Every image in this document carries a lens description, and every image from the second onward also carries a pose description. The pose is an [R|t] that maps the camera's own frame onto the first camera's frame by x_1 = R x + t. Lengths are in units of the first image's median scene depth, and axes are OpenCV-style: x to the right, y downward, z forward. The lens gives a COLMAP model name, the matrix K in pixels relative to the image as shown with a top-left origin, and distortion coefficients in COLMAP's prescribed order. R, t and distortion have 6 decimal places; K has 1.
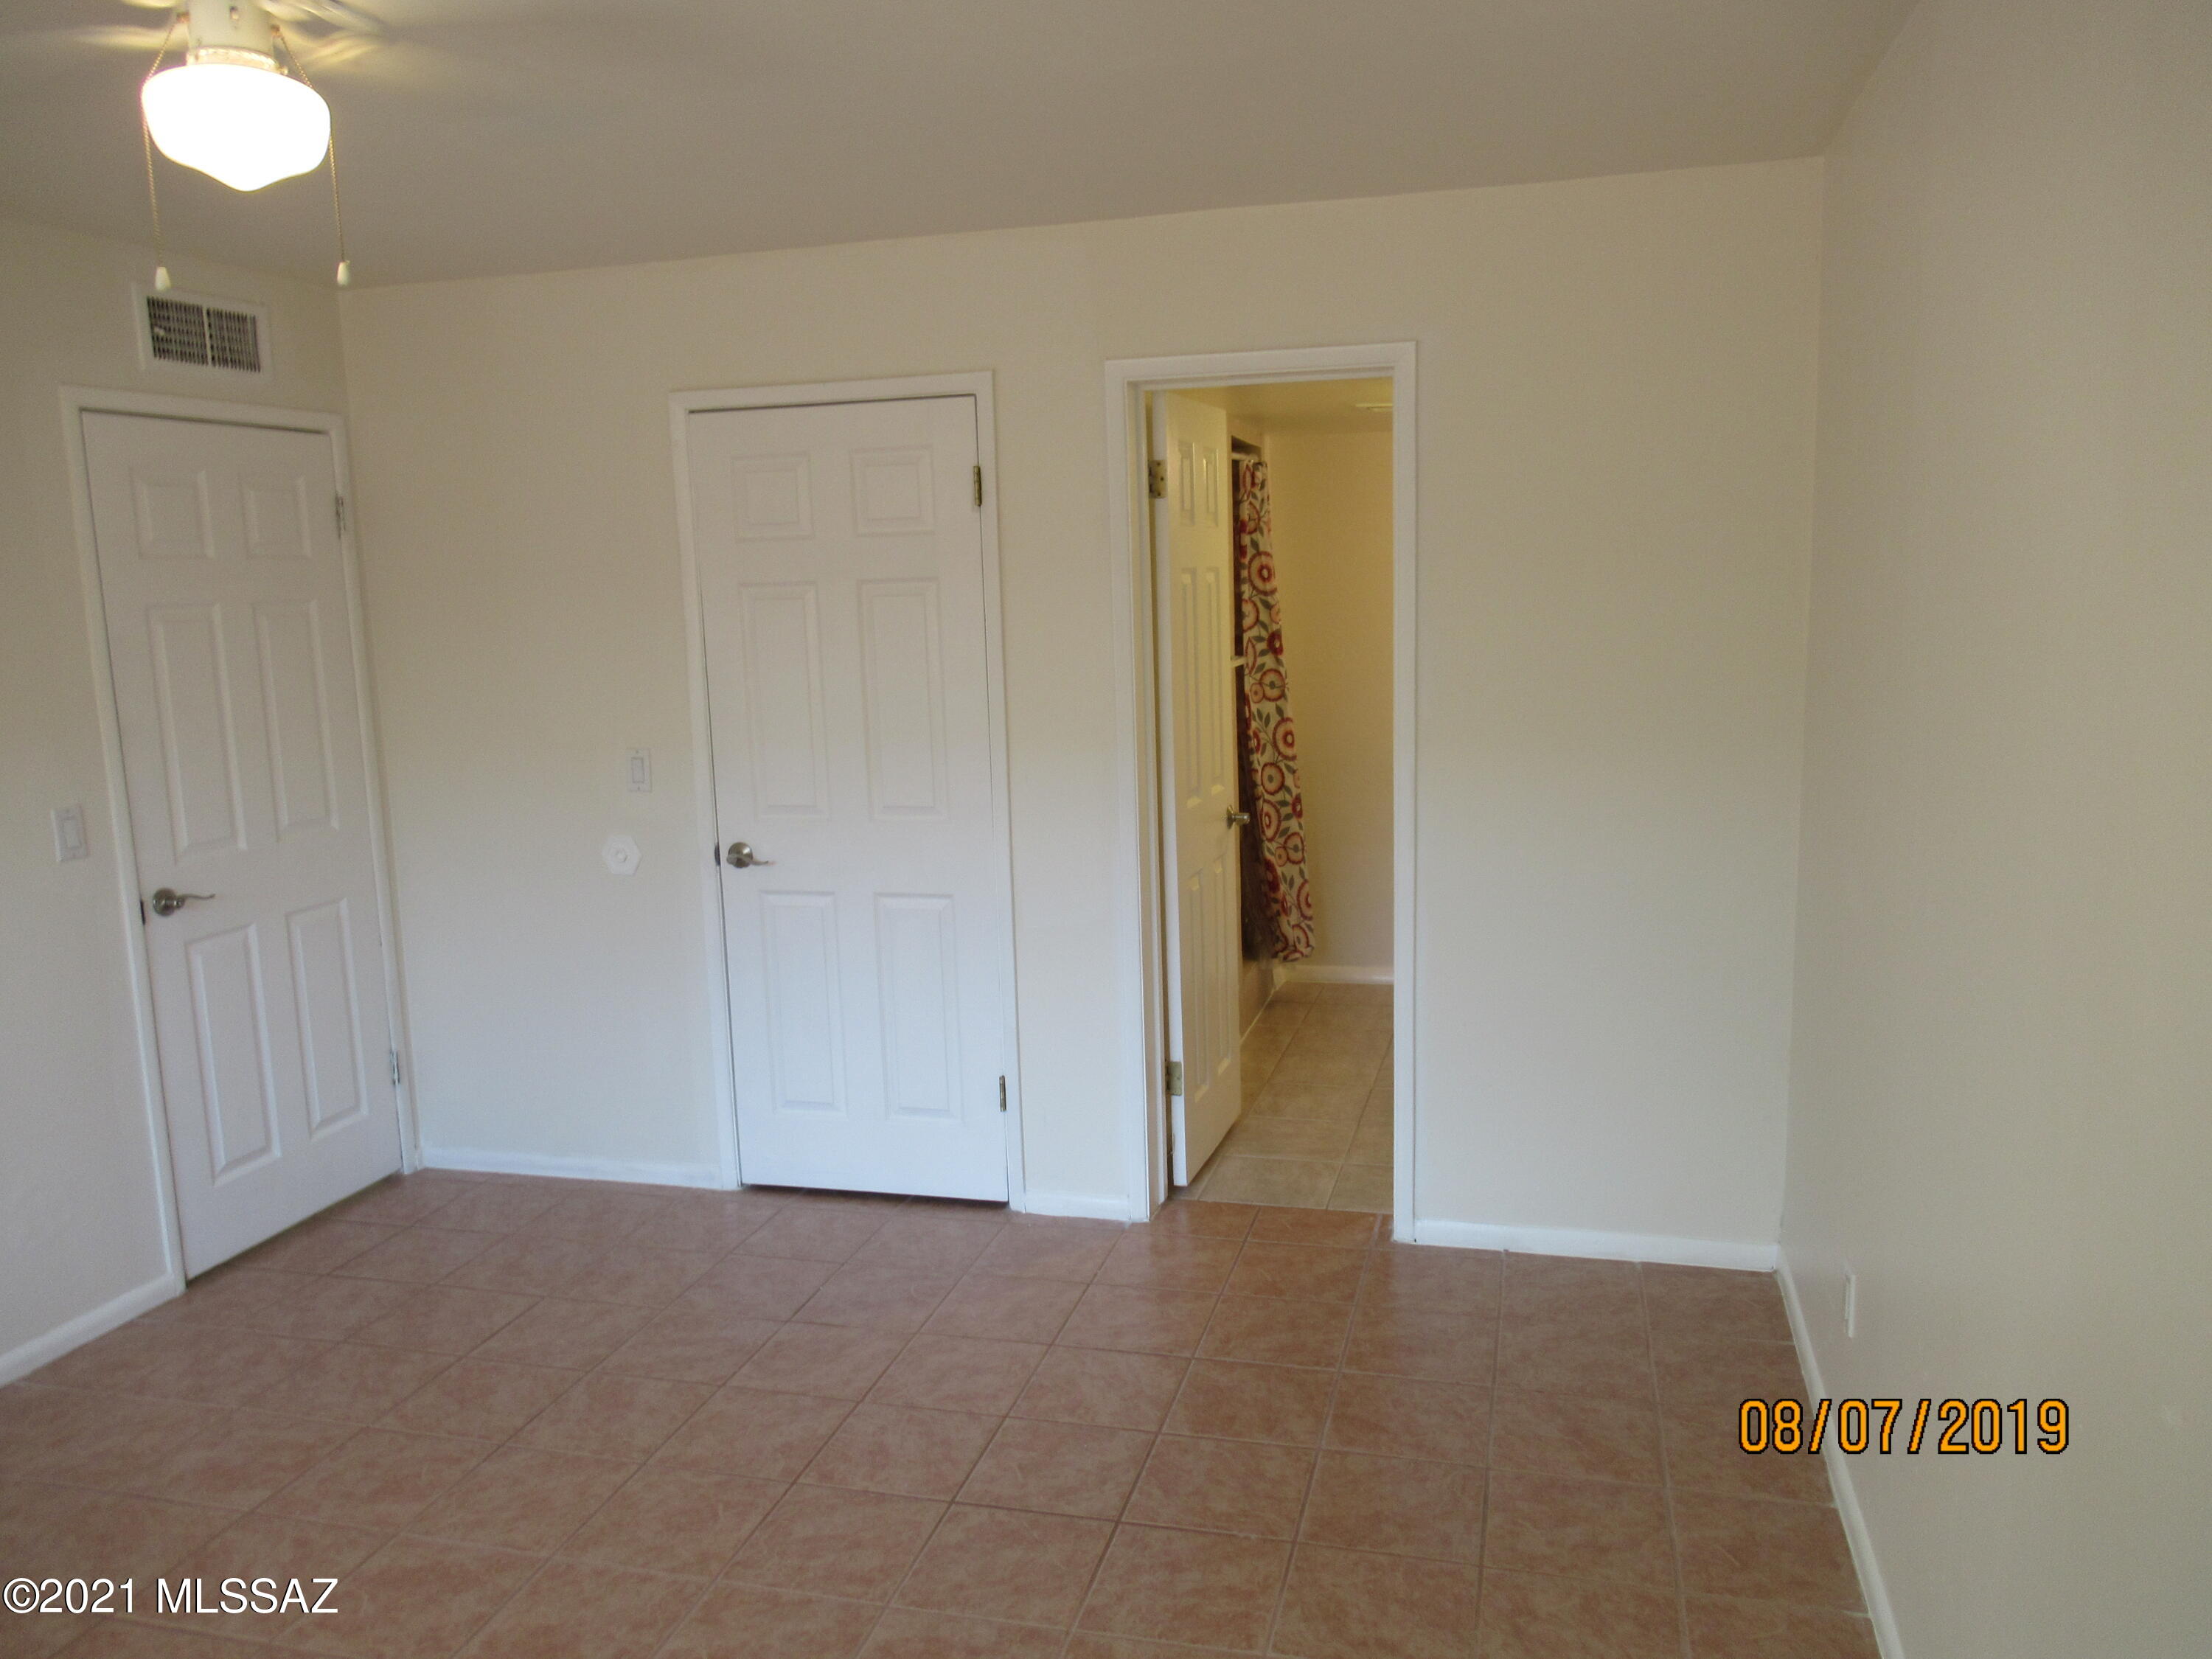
lens RADIAL K [[1642.8, 0, 1099.2], [0, 1642.8, 825.1], [0, 0, 1]] dist [-0.017788, 0.002275]
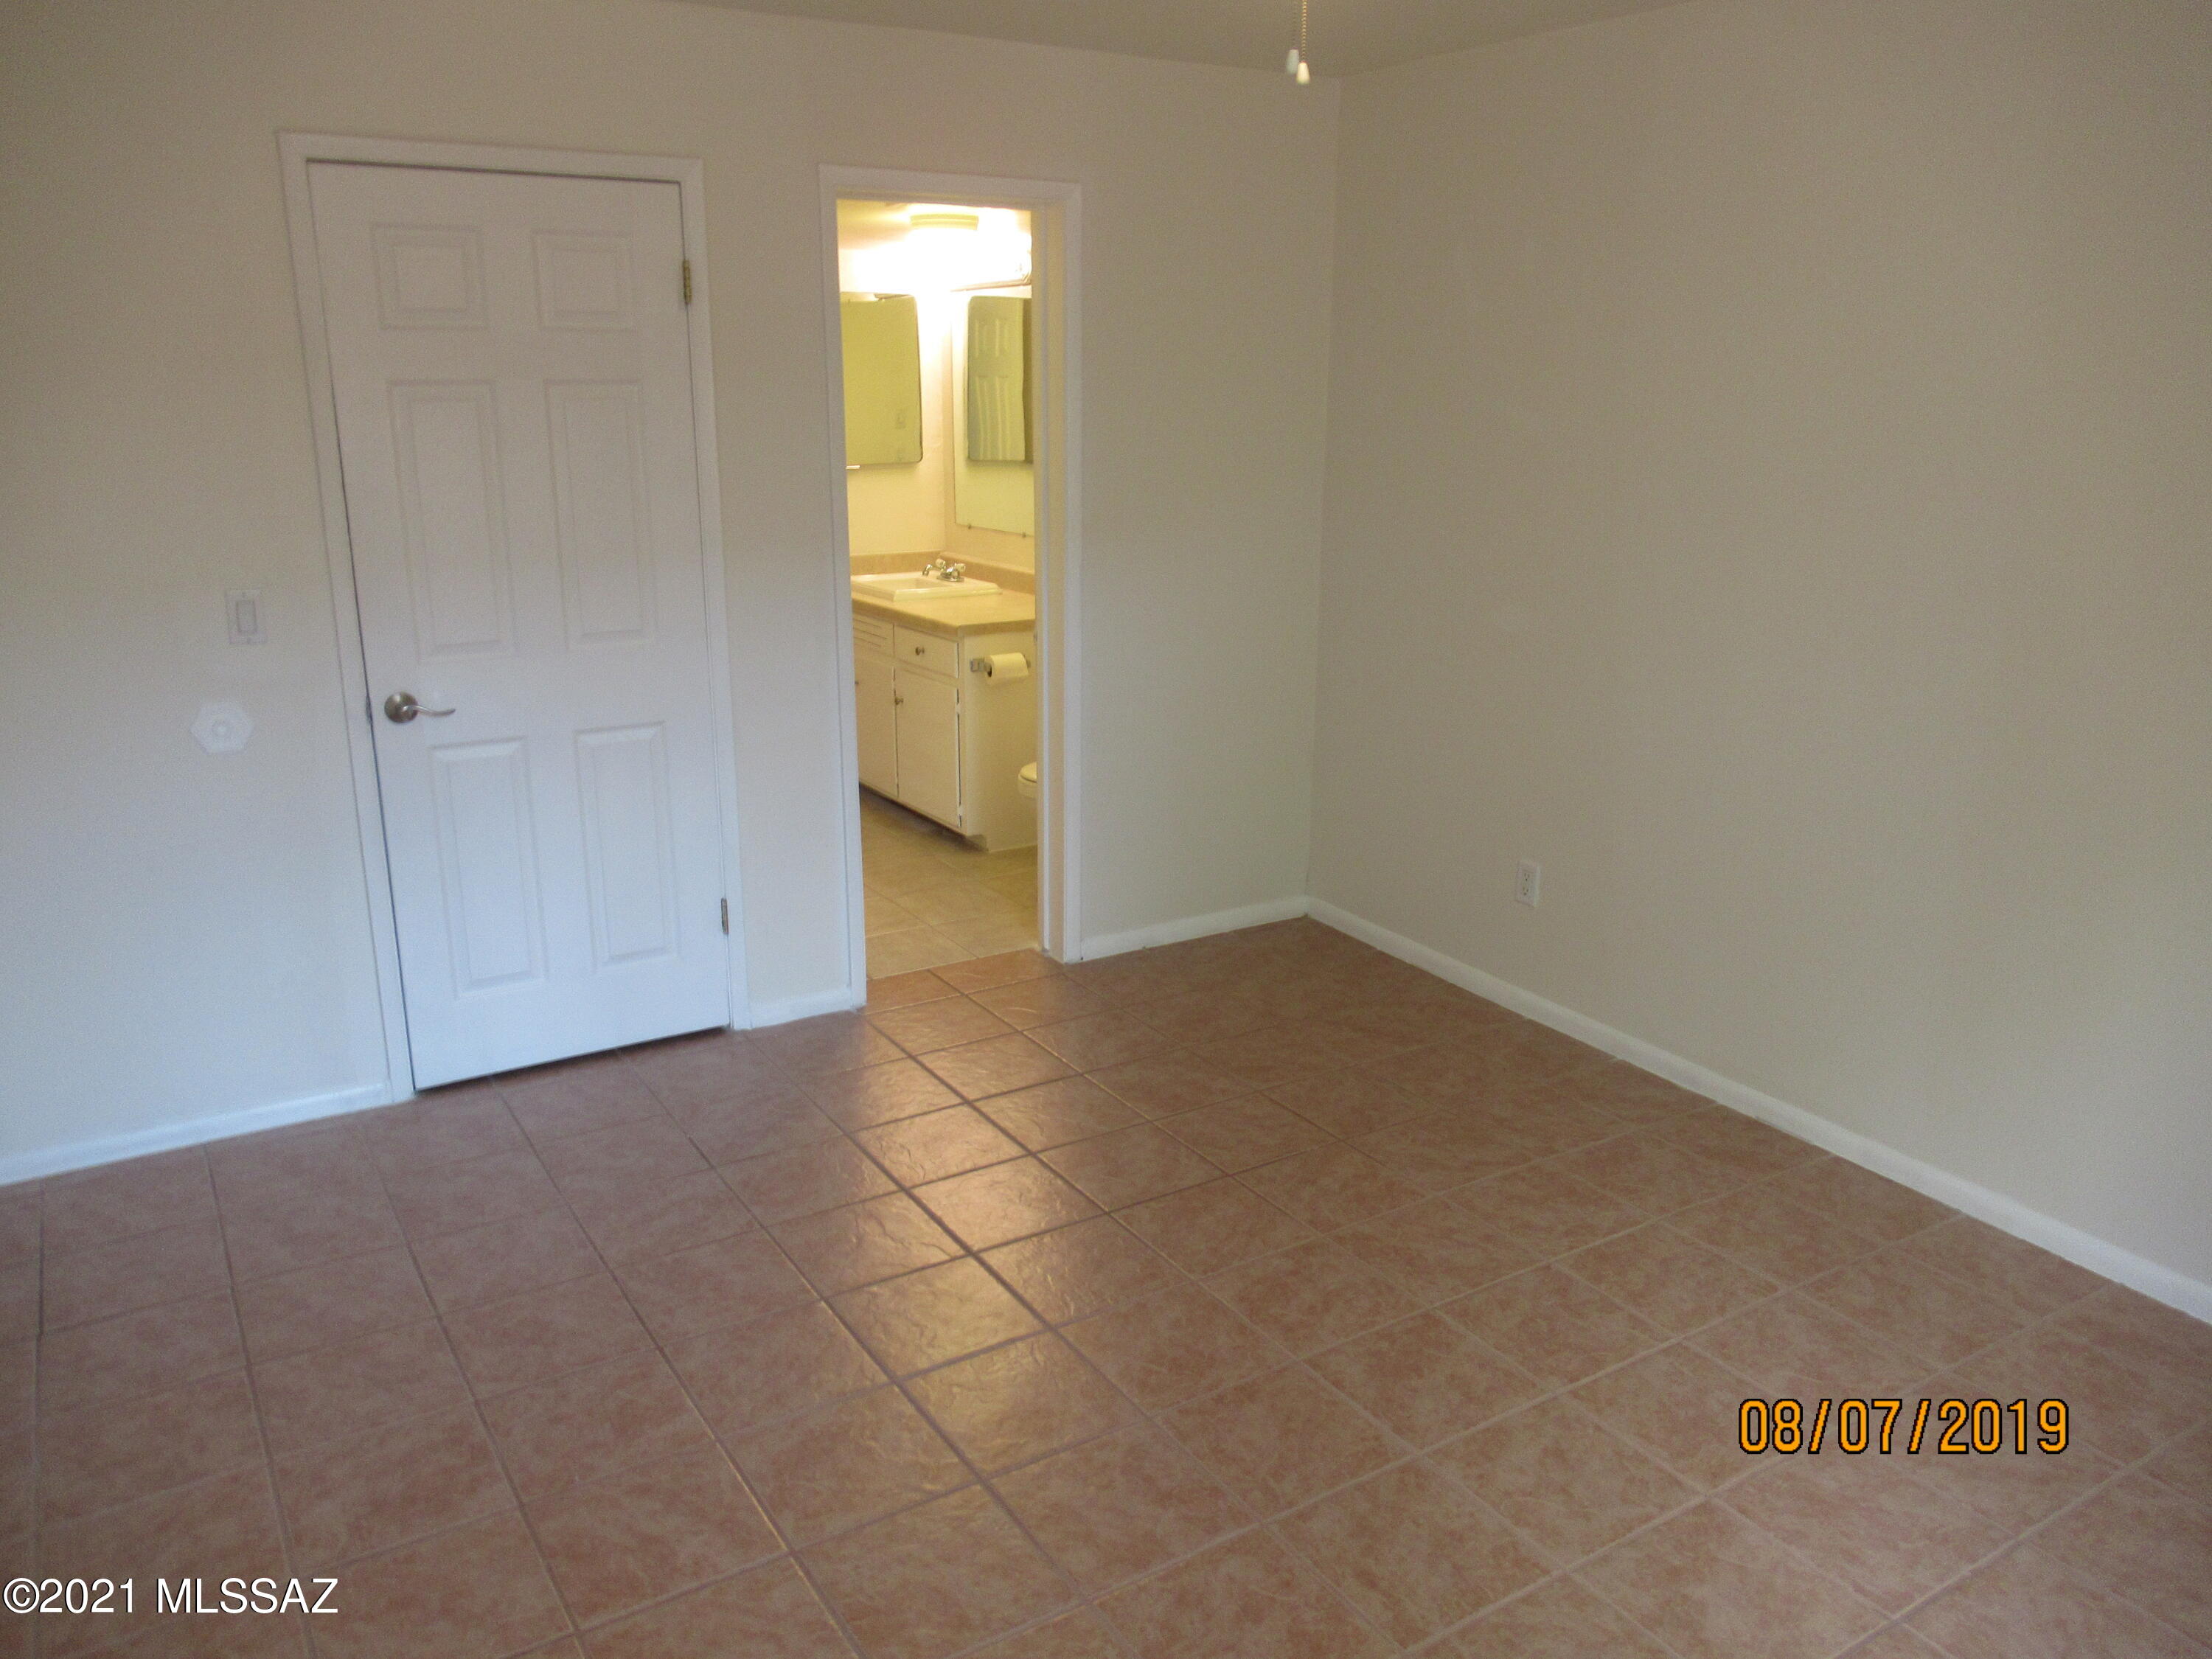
lens RADIAL K [[1647.1, 0, 1099.3], [0, 1647.1, 841.4], [0, 0, 1]] dist [-0.029796, -0.001043]
pose [[0.689462, -0.170568, 0.703953, -0.407264], [0.089974, 0.984518, 0.150427, -0.006457], [-0.718712, -0.040376, 0.694134, 0.105115]]
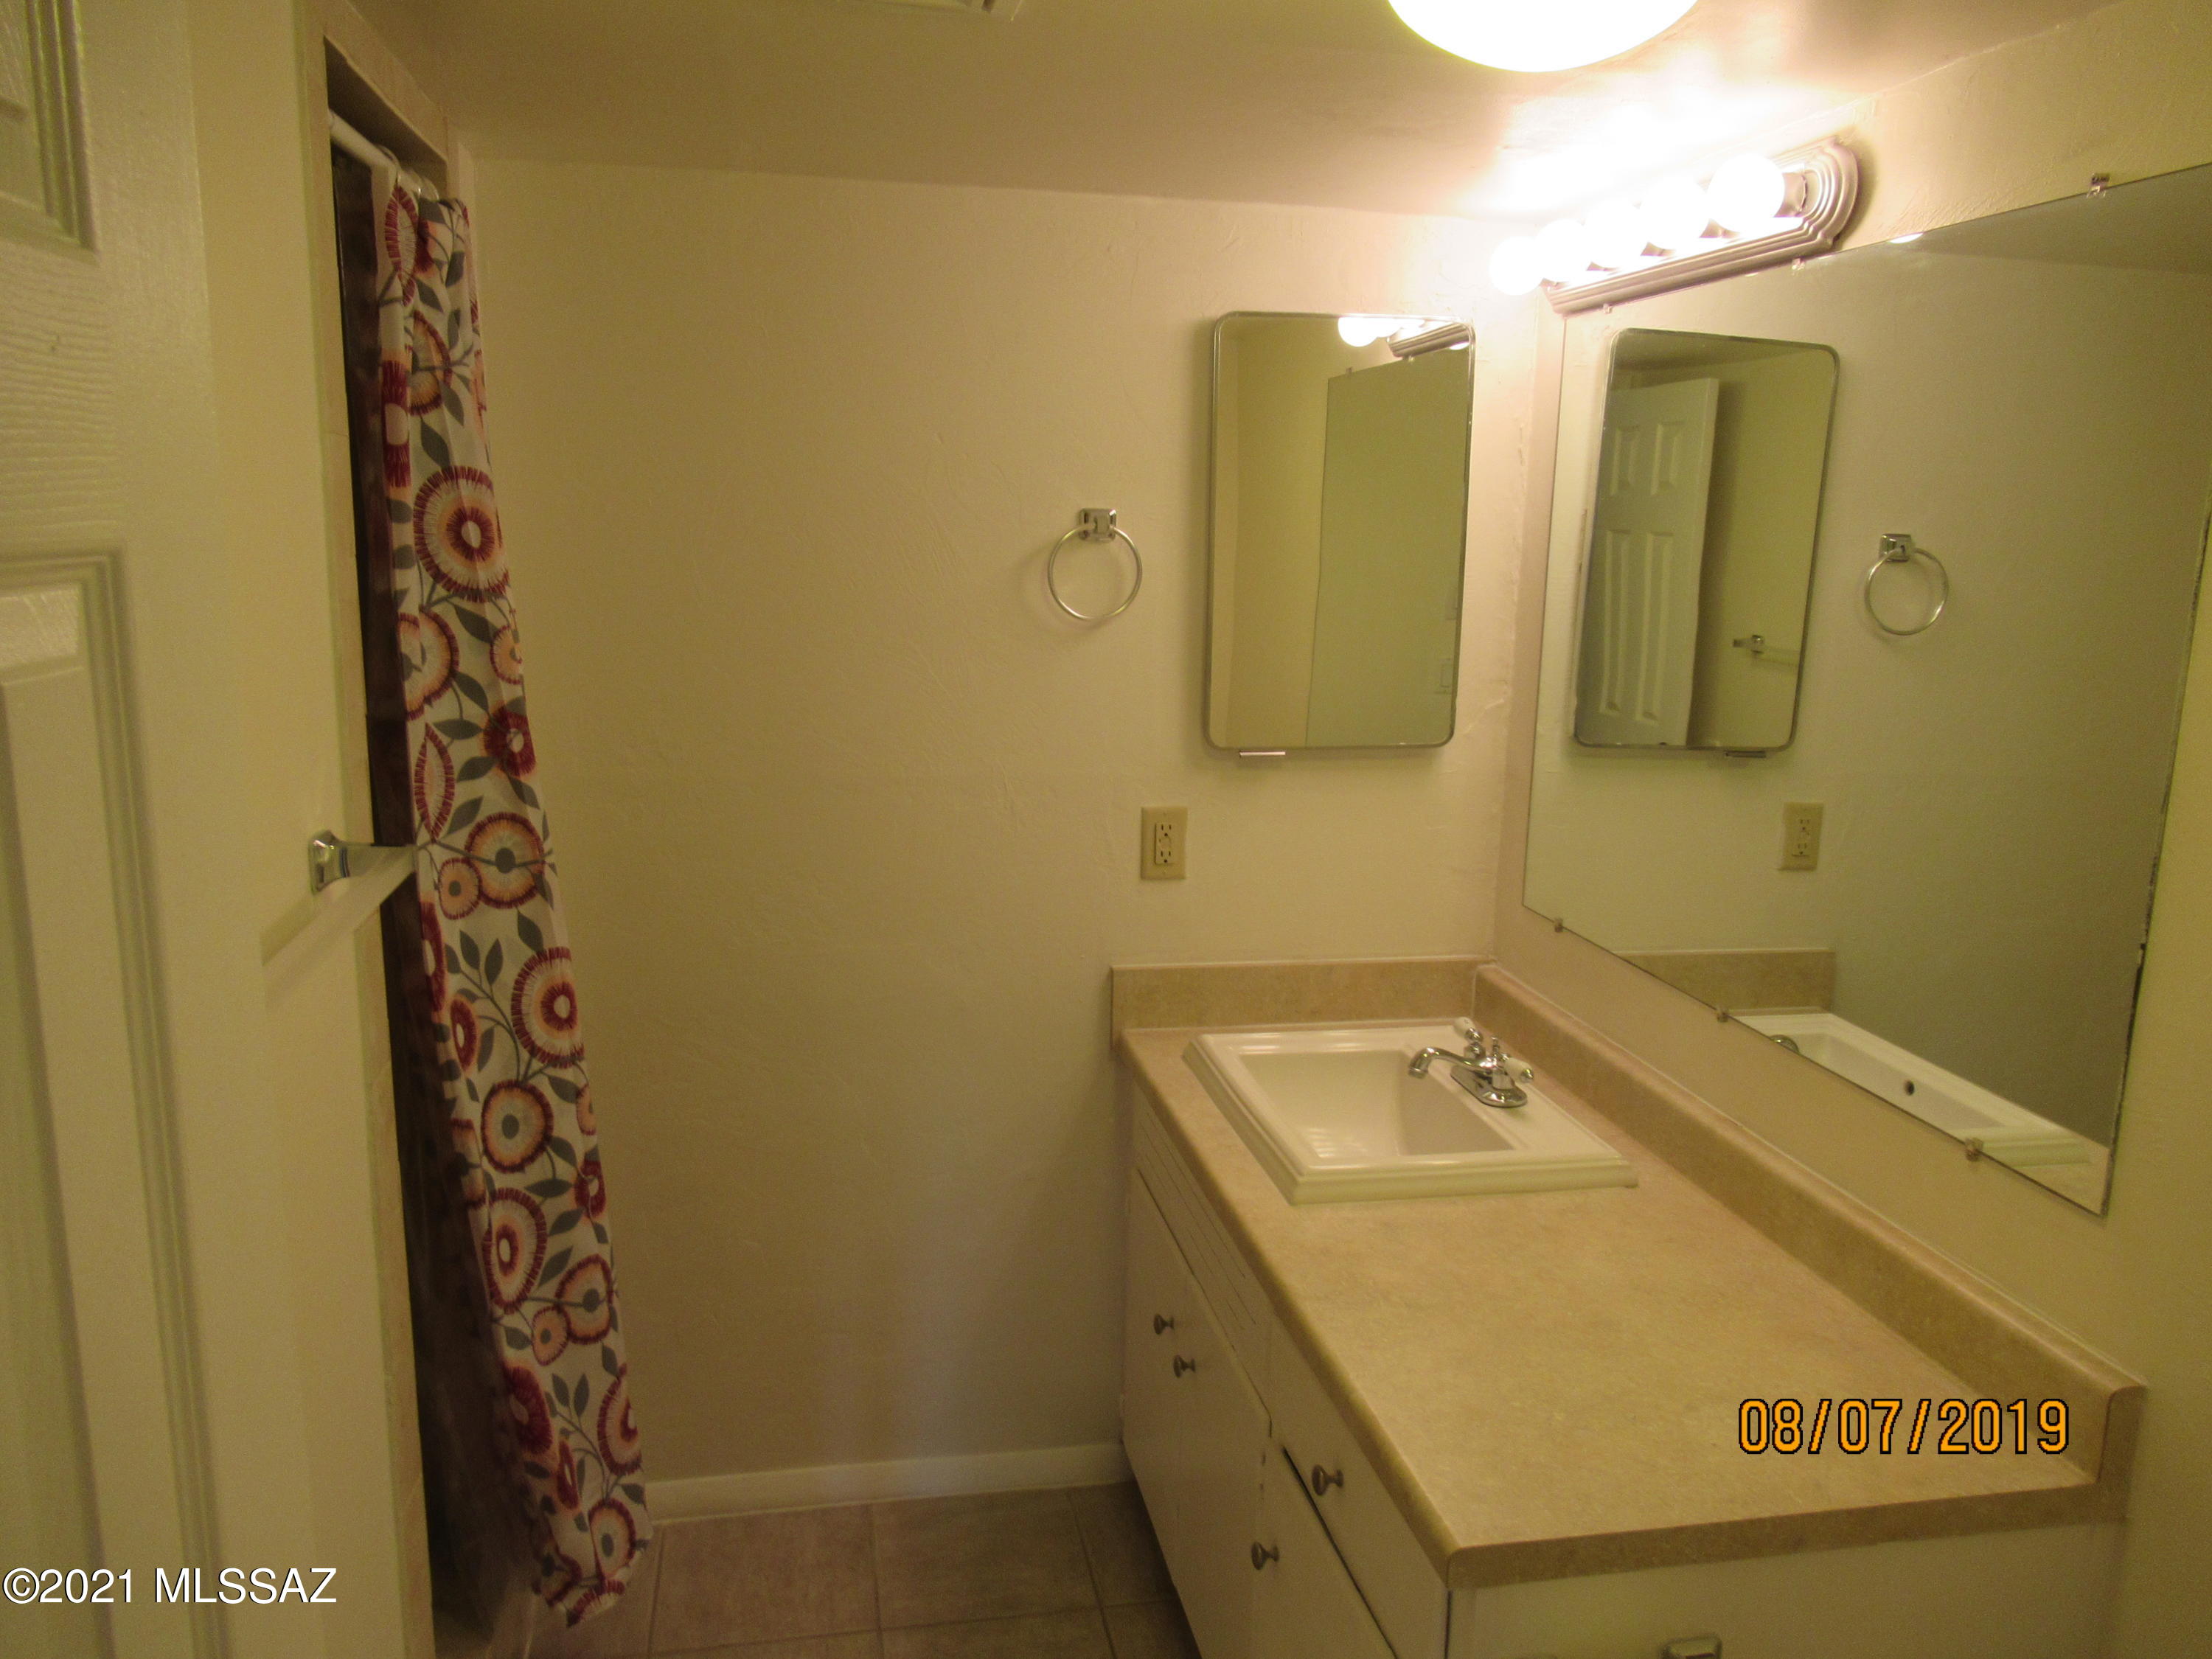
lens RADIAL K [[1642.8, 0, 1099.2], [0, 1642.8, 825.1], [0, 0, 1]] dist [-0.017788, 0.002275]
pose [[0.895412, -0.037803, 0.443632, 0.065068], [0.022131, 0.998936, 0.040452, -0.104542], [-0.444689, -0.026403, 0.895296, 0.640348]]
